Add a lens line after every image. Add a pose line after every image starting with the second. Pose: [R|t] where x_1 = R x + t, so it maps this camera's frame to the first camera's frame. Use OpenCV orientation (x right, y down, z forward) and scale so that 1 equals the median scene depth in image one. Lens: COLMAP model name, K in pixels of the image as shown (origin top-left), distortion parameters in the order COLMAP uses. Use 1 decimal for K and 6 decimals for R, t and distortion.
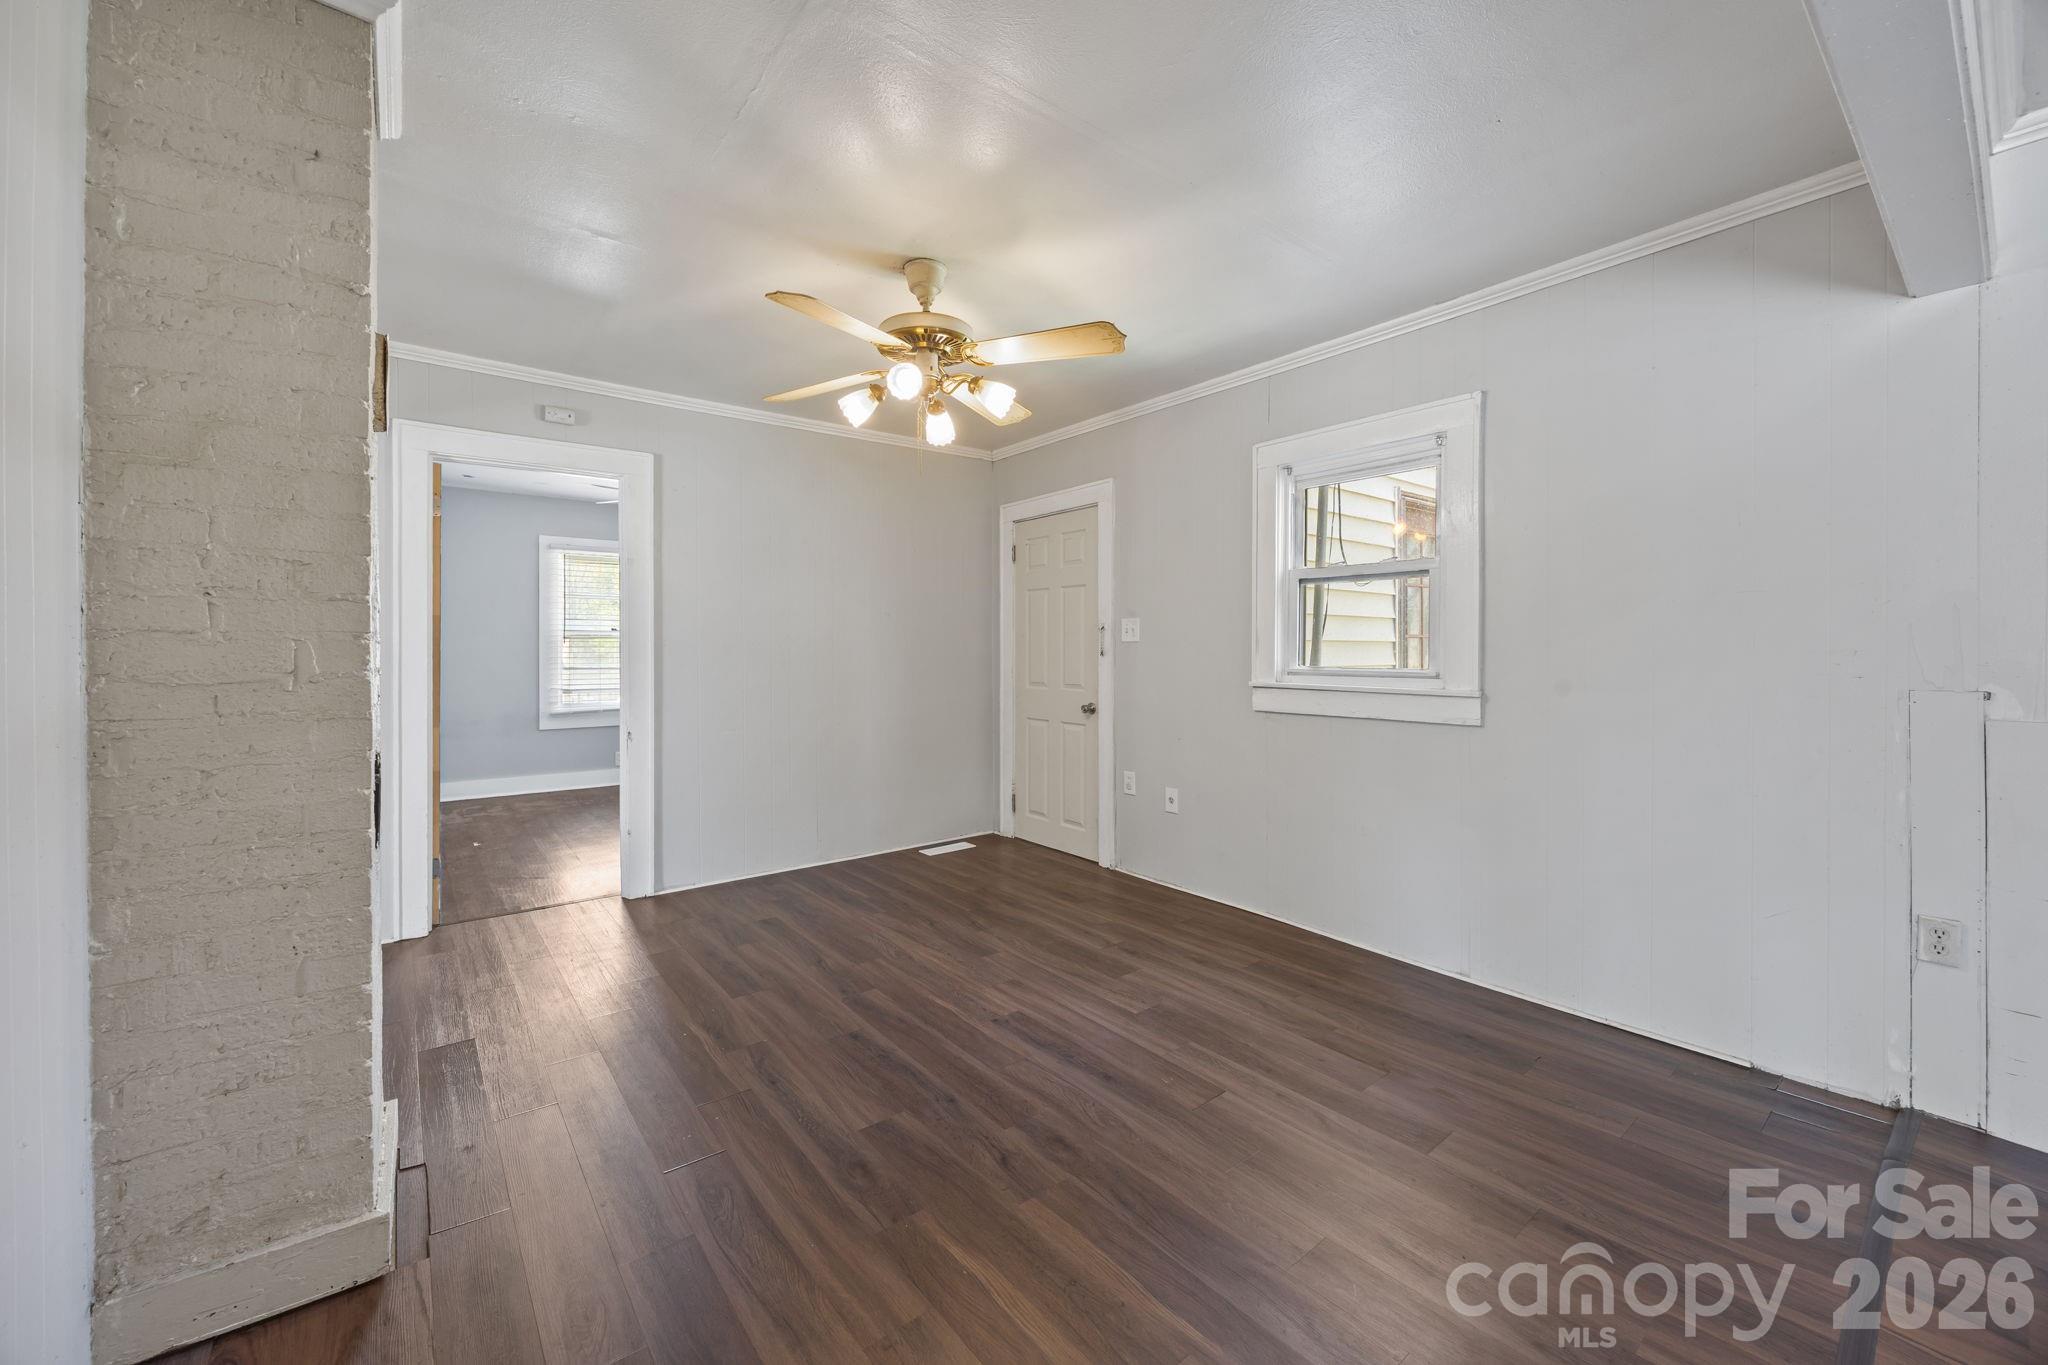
lens RADIAL K [[789.0, 0, 1017.9], [0, 789.0, 663.7], [0, 0, 1]] dist [-0.000491, -0.000113]
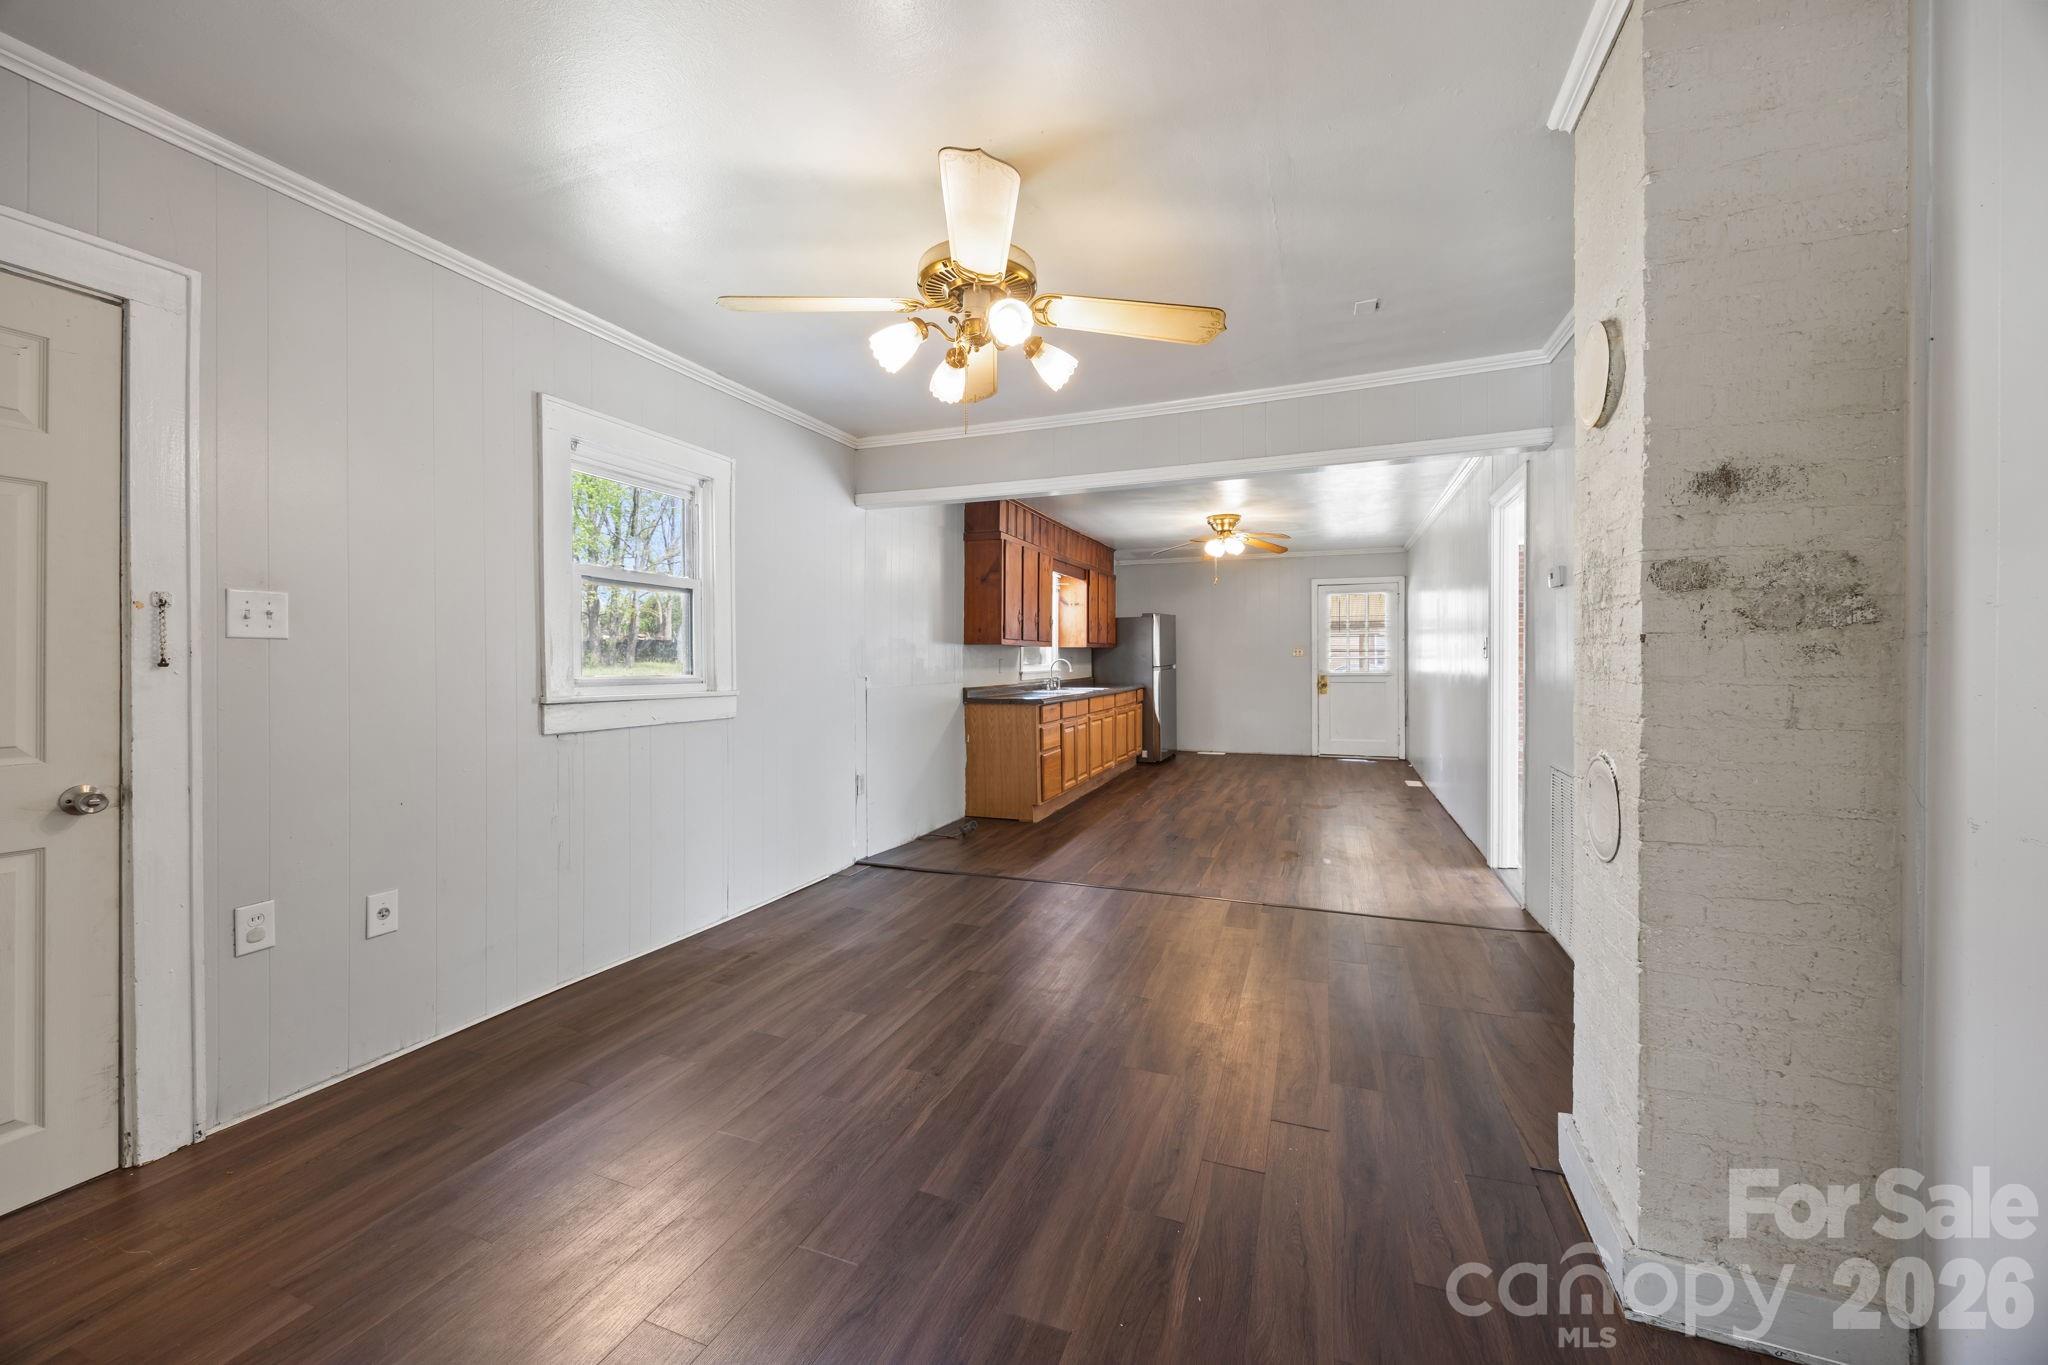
lens RADIAL K [[768.1, 0, 1028.0], [0, 768.1, 659.1], [0, 0, 1]] dist [-0.000077, 0.000014]
pose [[-0.506885, 0.005003, 0.861999, -0.744694], [0.014419, 0.999892, 0.002676, -0.012678], [-0.861893, 0.013785, -0.506903, 1.212419]]
